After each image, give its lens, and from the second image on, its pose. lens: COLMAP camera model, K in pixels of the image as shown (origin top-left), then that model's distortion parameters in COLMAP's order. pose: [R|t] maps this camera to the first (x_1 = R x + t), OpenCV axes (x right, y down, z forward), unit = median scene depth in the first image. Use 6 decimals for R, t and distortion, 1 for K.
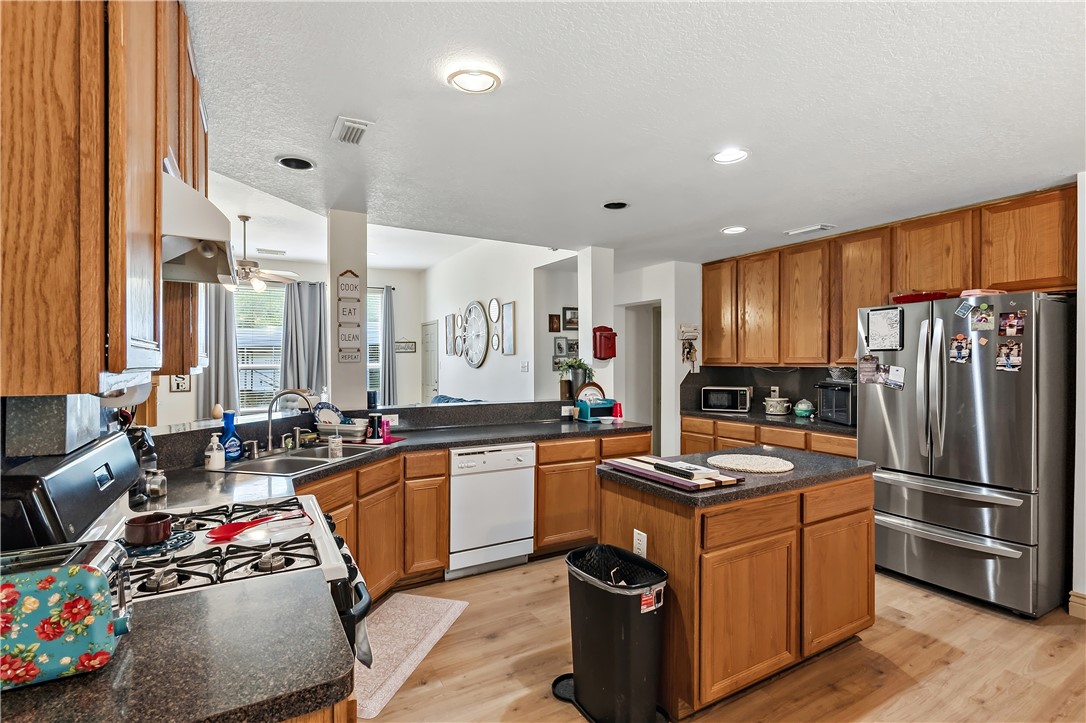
lens RADIAL K [[512.3, 0, 543.0], [0, 512.3, 361.5], [0, 0, 1]] dist [0.000351, -0.000016]
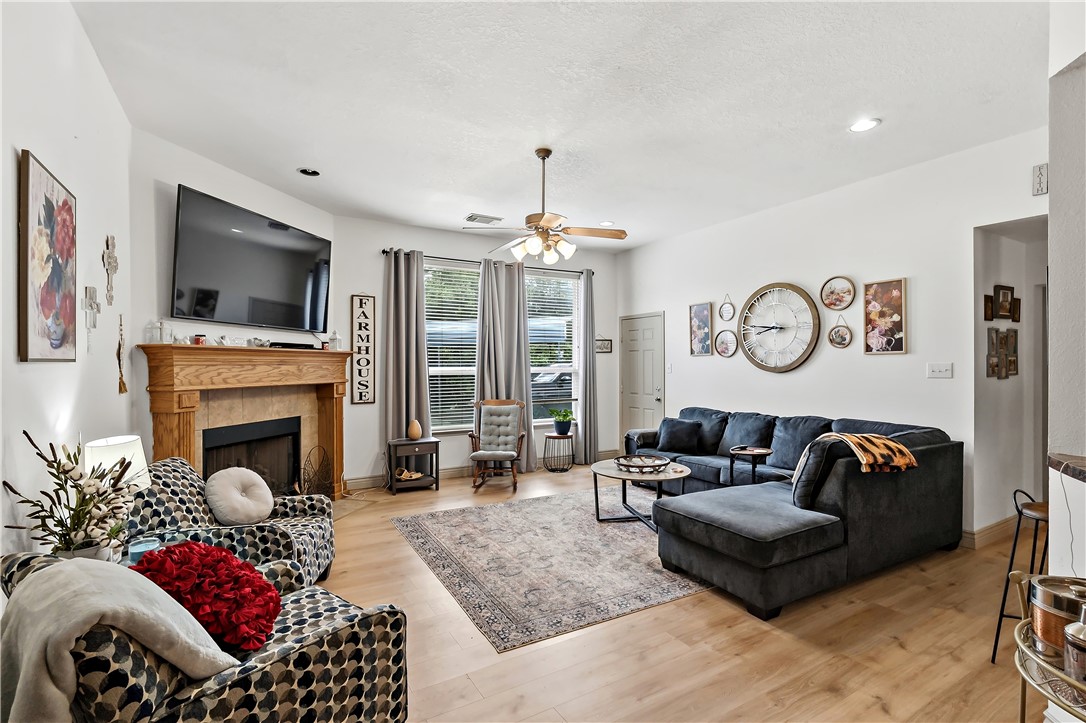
lens RADIAL K [[503.2, 0, 543.0], [0, 503.2, 361.5], [0, 0, 1]] dist [-0.001065, 0.000289]
pose [[0.999889, 0.003108, 0.014583, -0.432232], [-0.003087, 0.999994, -0.001488, -0.002578], [-0.014588, 0.001443, 0.999893, 0.243104]]
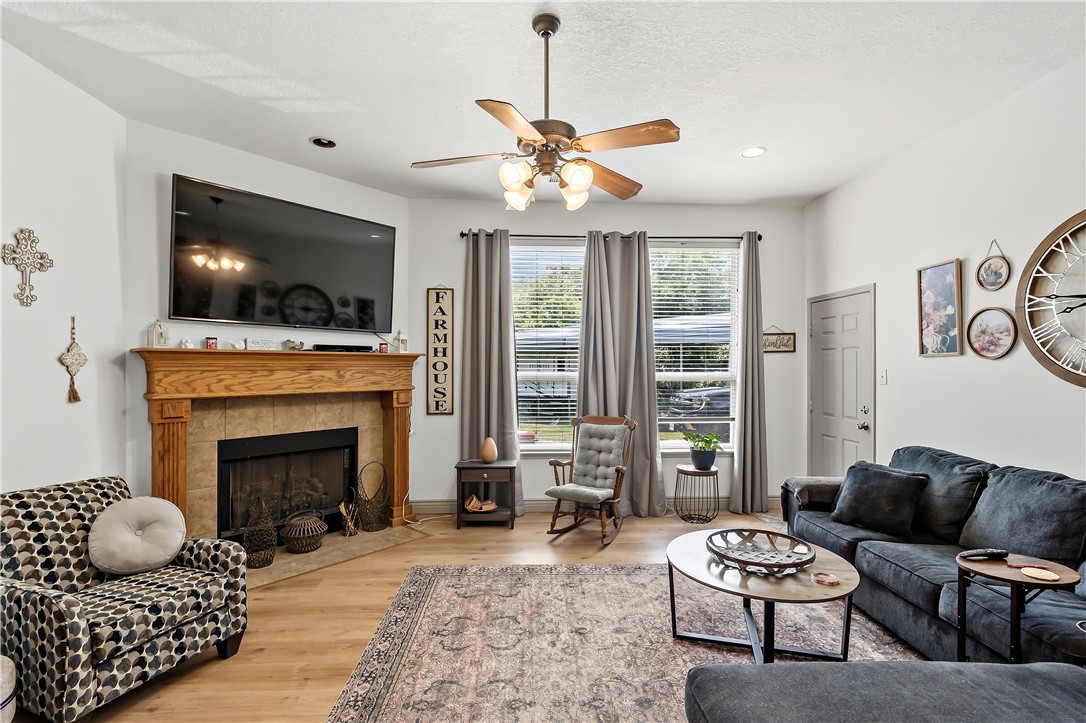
lens RADIAL K [[503.2, 0, 543.0], [0, 503.2, 361.5], [0, 0, 1]] dist [-0.001065, 0.000289]
pose [[0.894860, 0.002282, -0.446341, -0.293130], [-0.003226, 0.999994, -0.001355, -0.006995], [0.446336, 0.002652, 0.894862, 0.465480]]
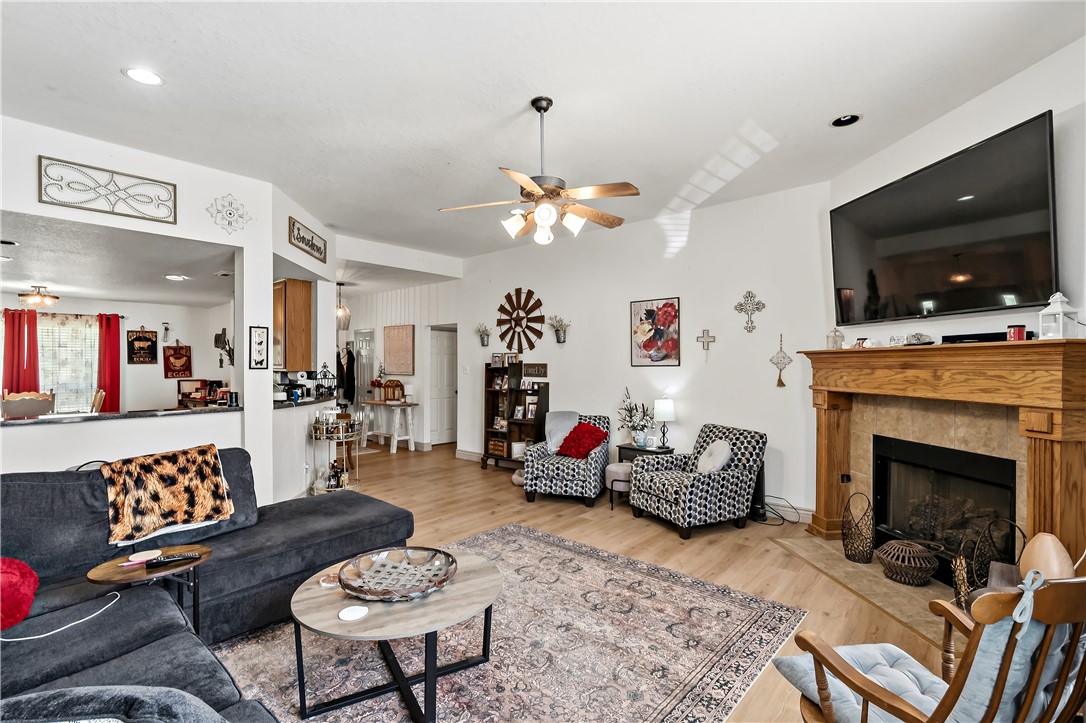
lens RADIAL K [[503.2, 0, 543.0], [0, 503.2, 361.5], [0, 0, 1]] dist [-0.001065, 0.000289]
pose [[-0.942073, 0.002391, -0.335399, -0.298385], [0.006596, 0.999913, -0.011400, -0.001817], [0.335342, -0.012952, -0.942007, 1.090646]]
